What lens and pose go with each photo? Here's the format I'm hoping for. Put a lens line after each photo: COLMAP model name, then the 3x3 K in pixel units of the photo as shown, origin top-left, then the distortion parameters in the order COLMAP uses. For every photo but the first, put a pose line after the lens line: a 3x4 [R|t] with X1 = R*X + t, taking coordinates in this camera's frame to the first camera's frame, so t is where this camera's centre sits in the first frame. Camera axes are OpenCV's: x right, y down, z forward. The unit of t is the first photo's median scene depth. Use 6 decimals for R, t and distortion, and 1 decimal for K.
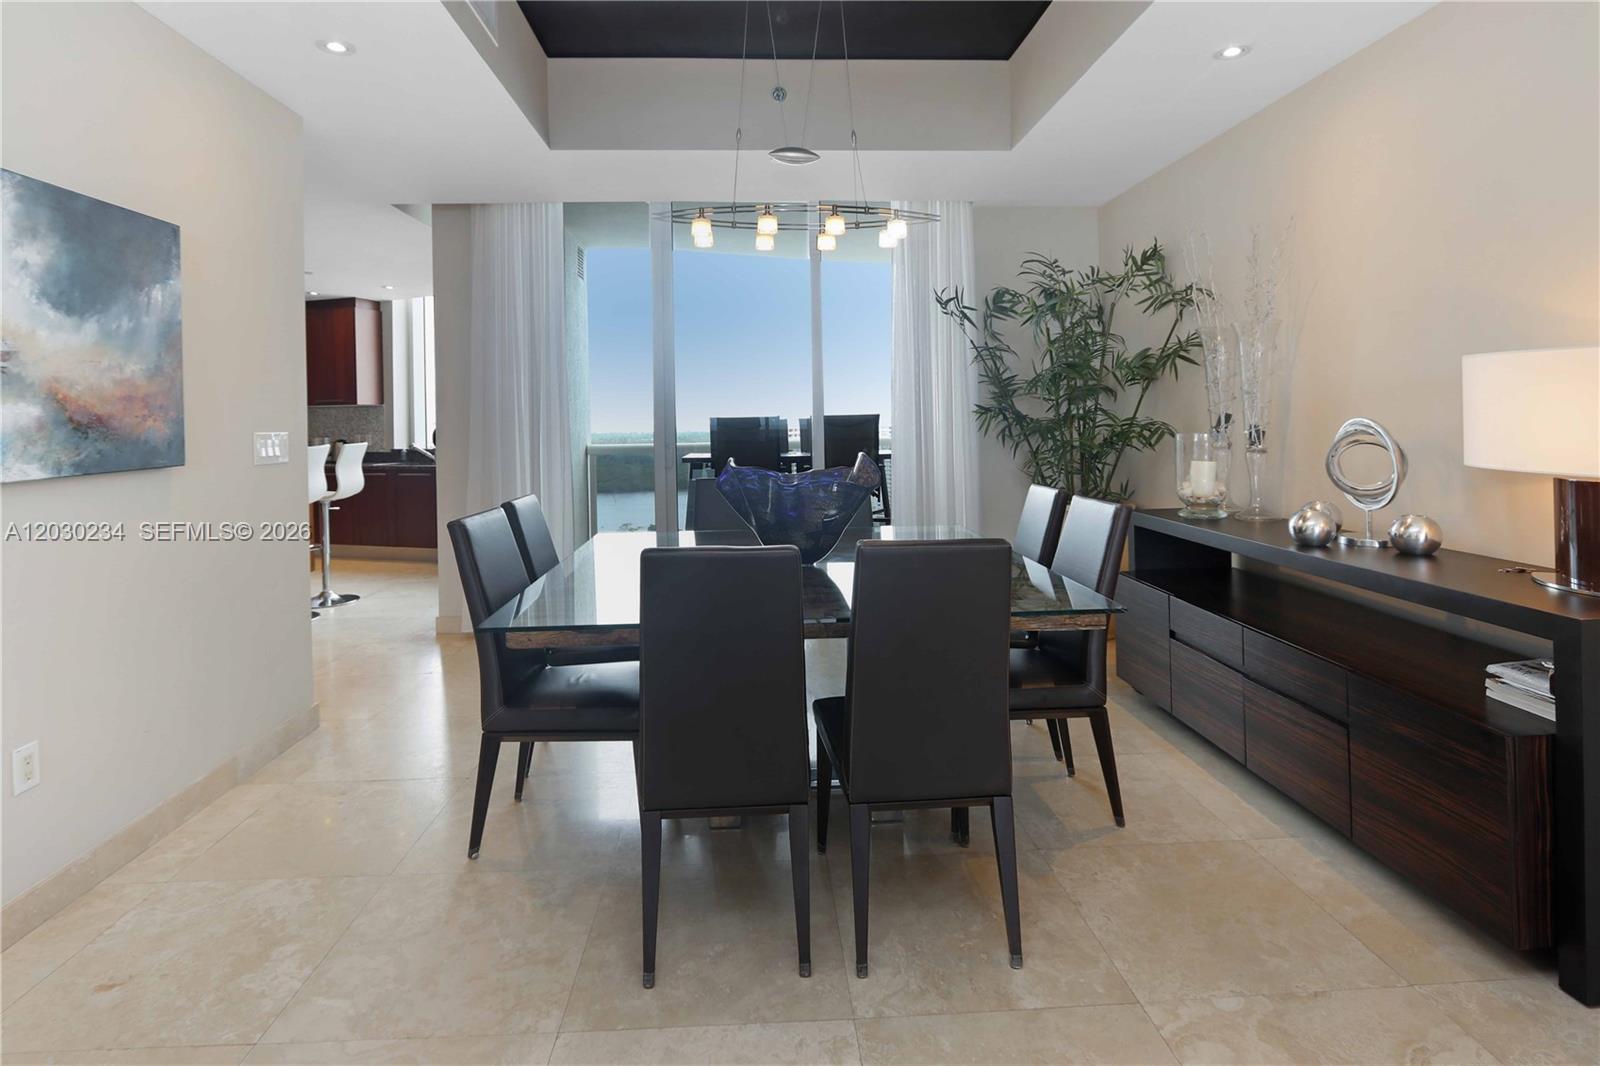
lens RADIAL K [[783.6, 0, 800.2], [0, 783.6, 509.4], [0, 0, 1]] dist [-0.013677, 0.000282]
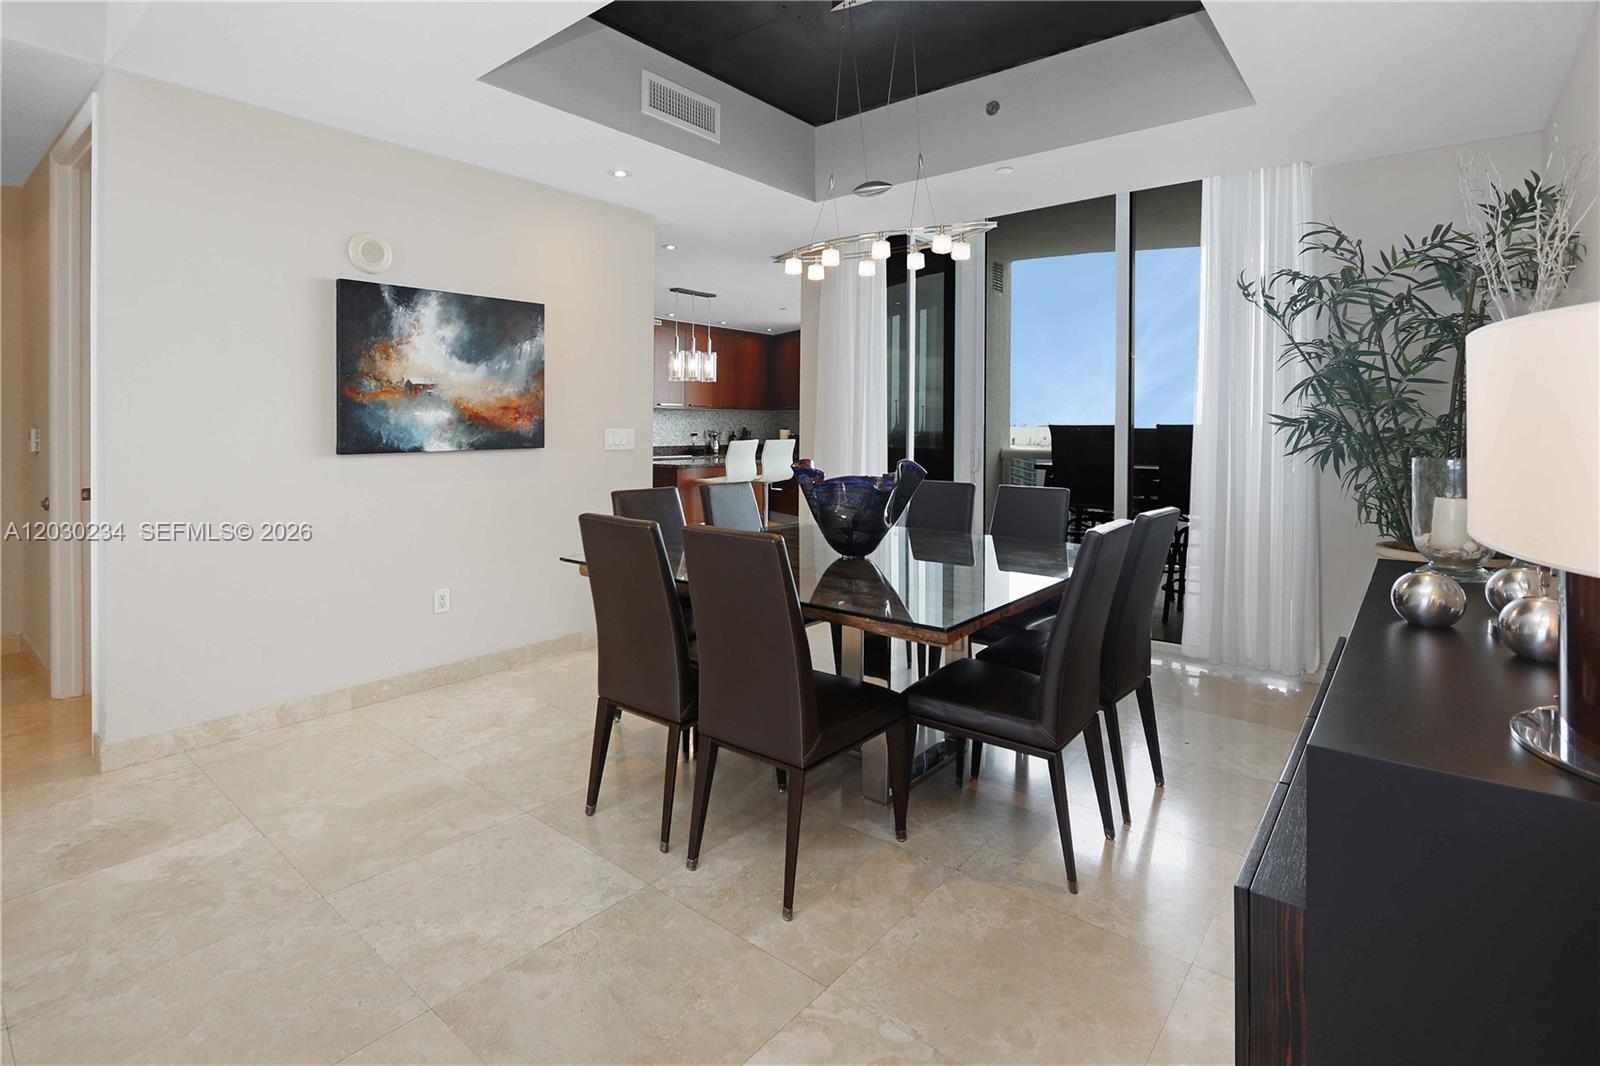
lens RADIAL K [[772.9, 0, 800.0], [0, 772.9, 533.0], [0, 0, 1]] dist [-0.012046, 0.000314]
pose [[0.737404, 0.108989, -0.666601, 0.880572], [-0.093006, 0.993879, 0.059614, -0.029413], [0.669018, 0.018038, 0.743028, 0.162315]]
